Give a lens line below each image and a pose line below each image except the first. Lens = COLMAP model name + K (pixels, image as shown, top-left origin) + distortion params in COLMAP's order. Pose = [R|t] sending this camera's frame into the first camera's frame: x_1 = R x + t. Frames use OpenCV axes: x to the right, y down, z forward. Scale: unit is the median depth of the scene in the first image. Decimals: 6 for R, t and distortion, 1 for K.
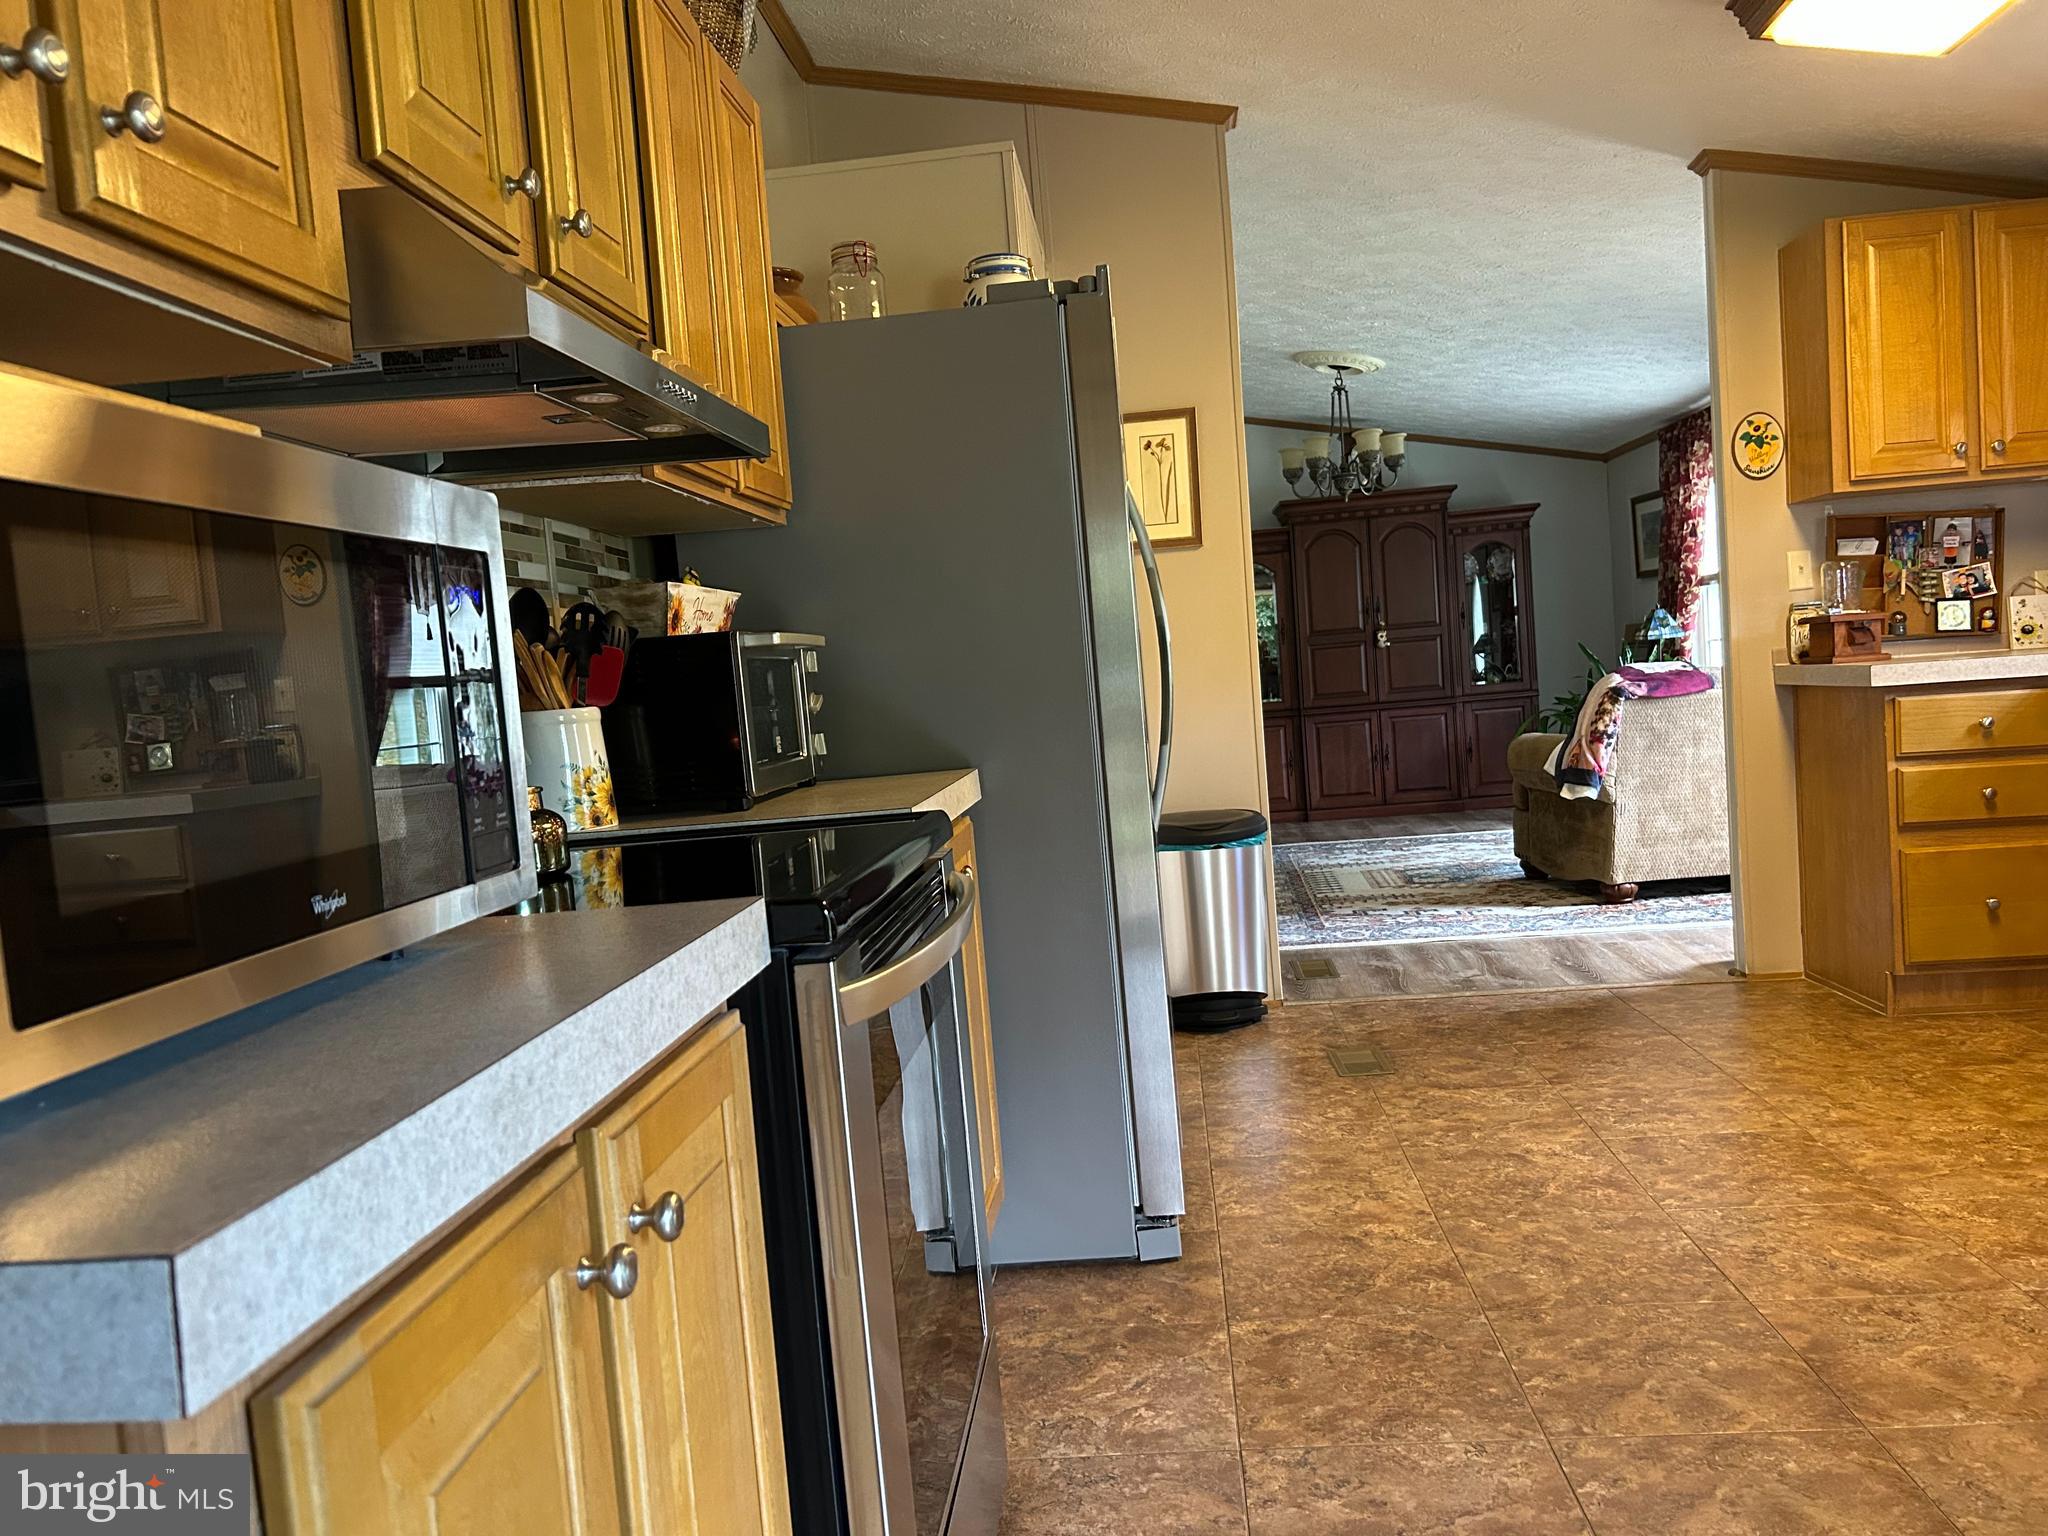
lens RADIAL K [[1519.8, 0, 1024.0], [0, 1519.8, 768.0], [0, 0, 1]] dist [0.027220, 0.001739]
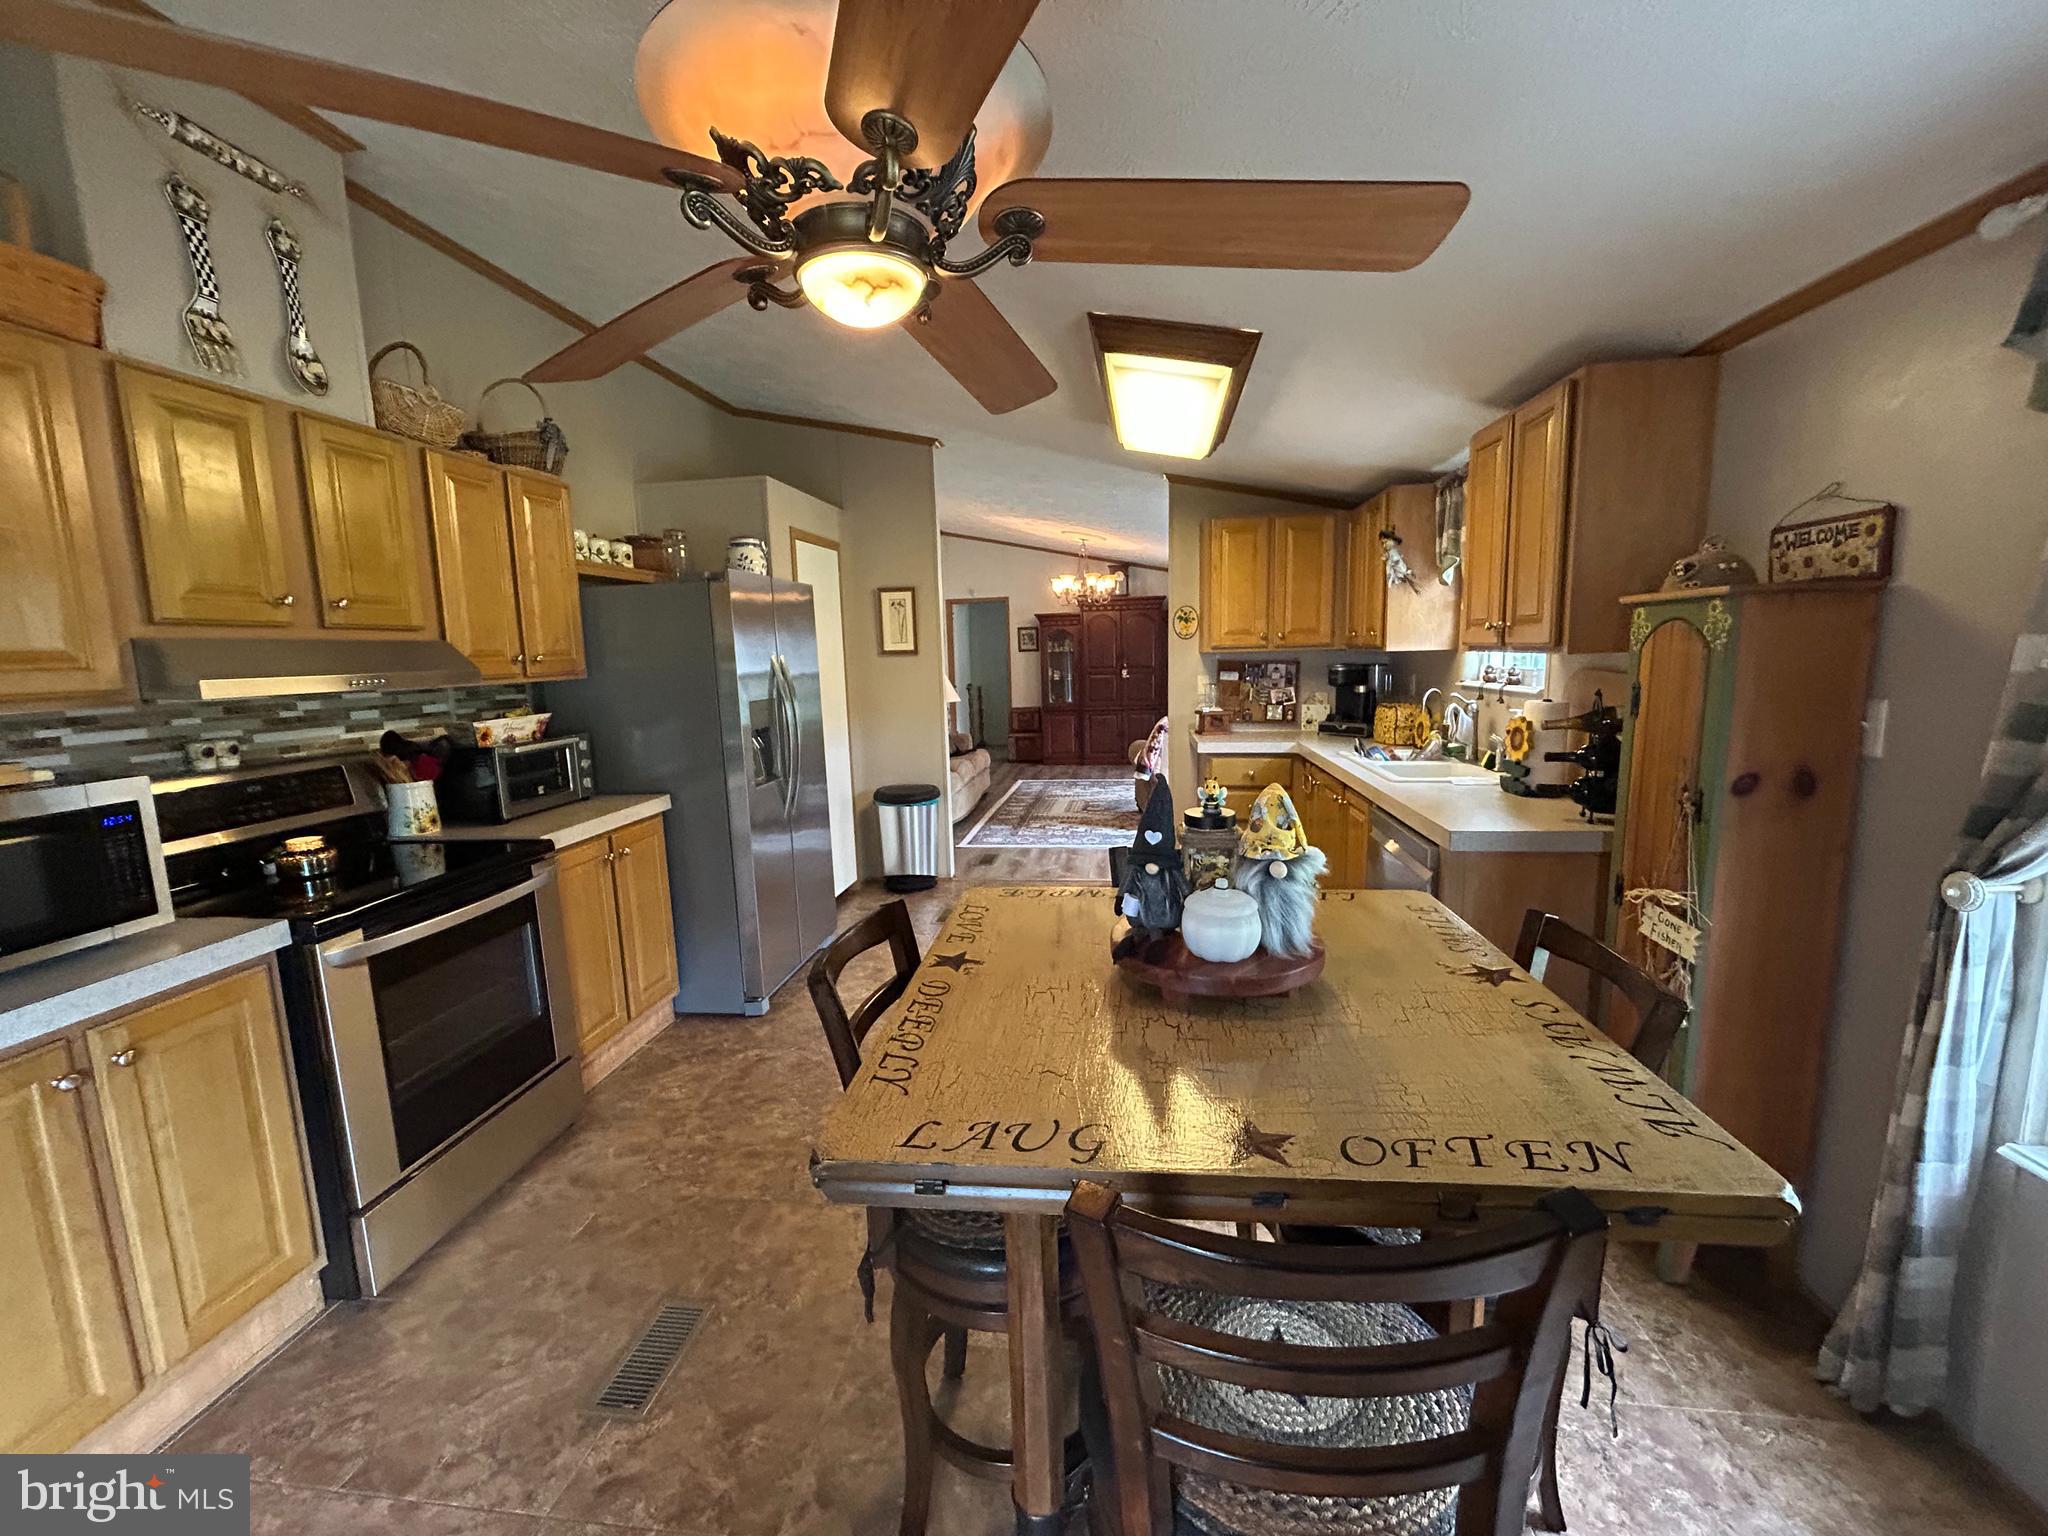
lens RADIAL K [[824.4, 0, 1024.0], [0, 824.4, 768.0], [0, 0, 1]] dist [-0.000604, 0.000033]
pose [[0.998052, 0.053574, -0.031976, 0.381908], [-0.050821, 0.995381, 0.081445, -0.119038], [0.036192, -0.079662, 0.996165, -0.122175]]
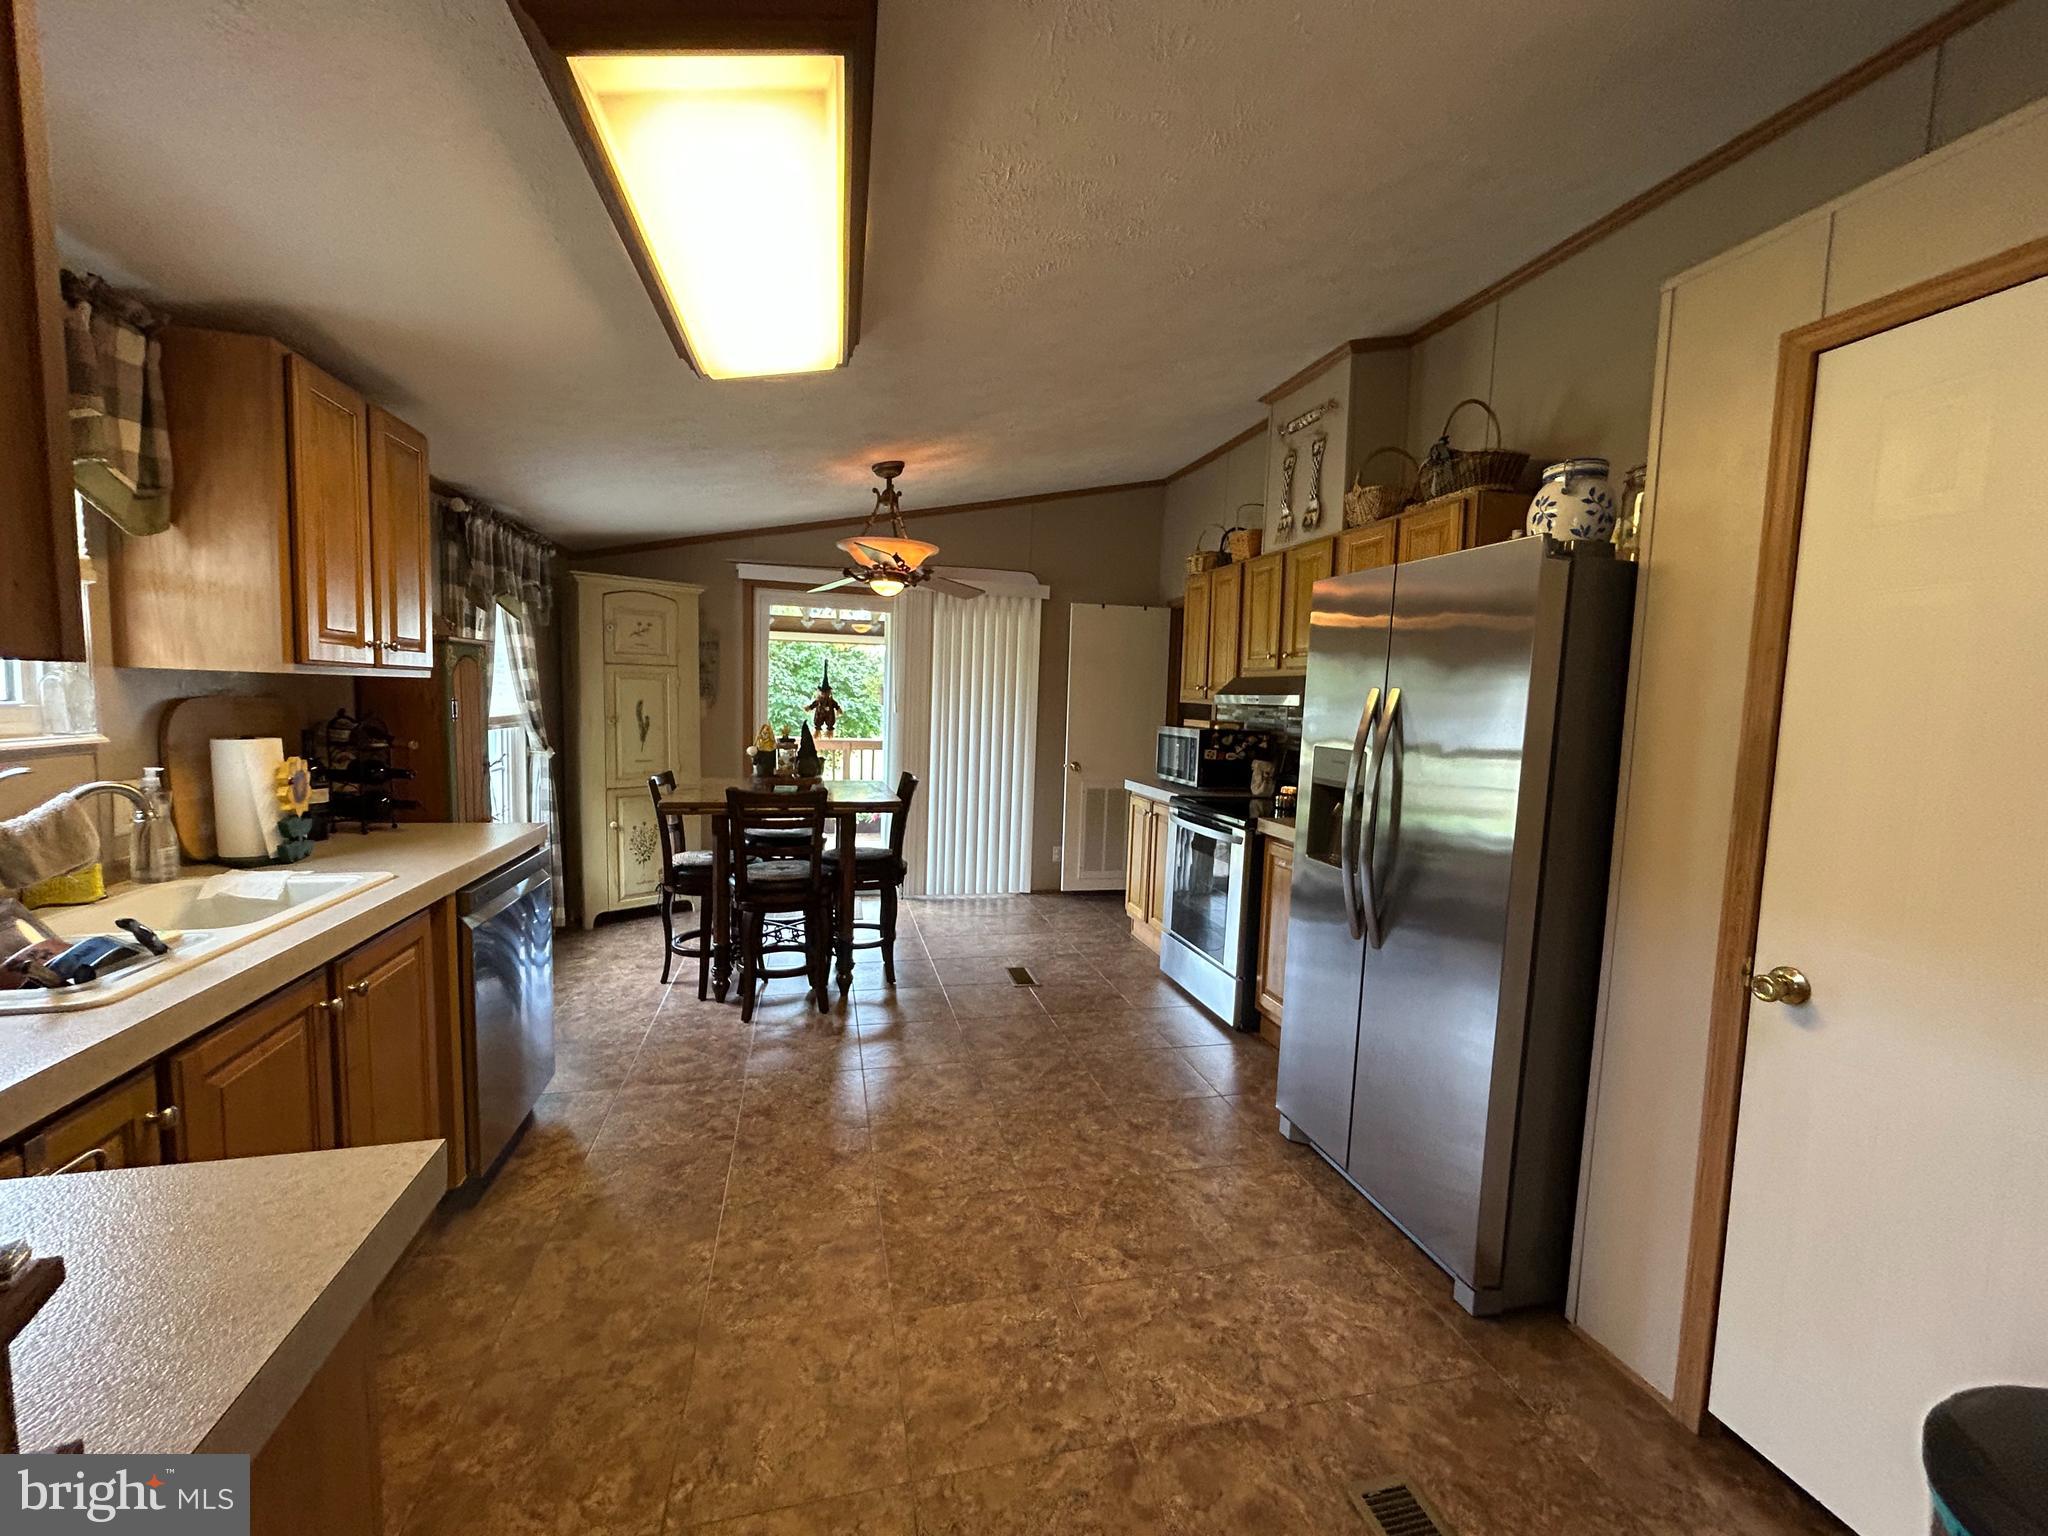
lens RADIAL K [[824.4, 0, 1024.0], [0, 824.4, 768.0], [0, 0, 1]] dist [-0.000604, 0.000033]
pose [[-0.943539, 0.071751, -0.323397, 0.510868], [0.014820, 0.984426, 0.175175, -0.208893], [0.330929, 0.160492, -0.929908, 1.324022]]
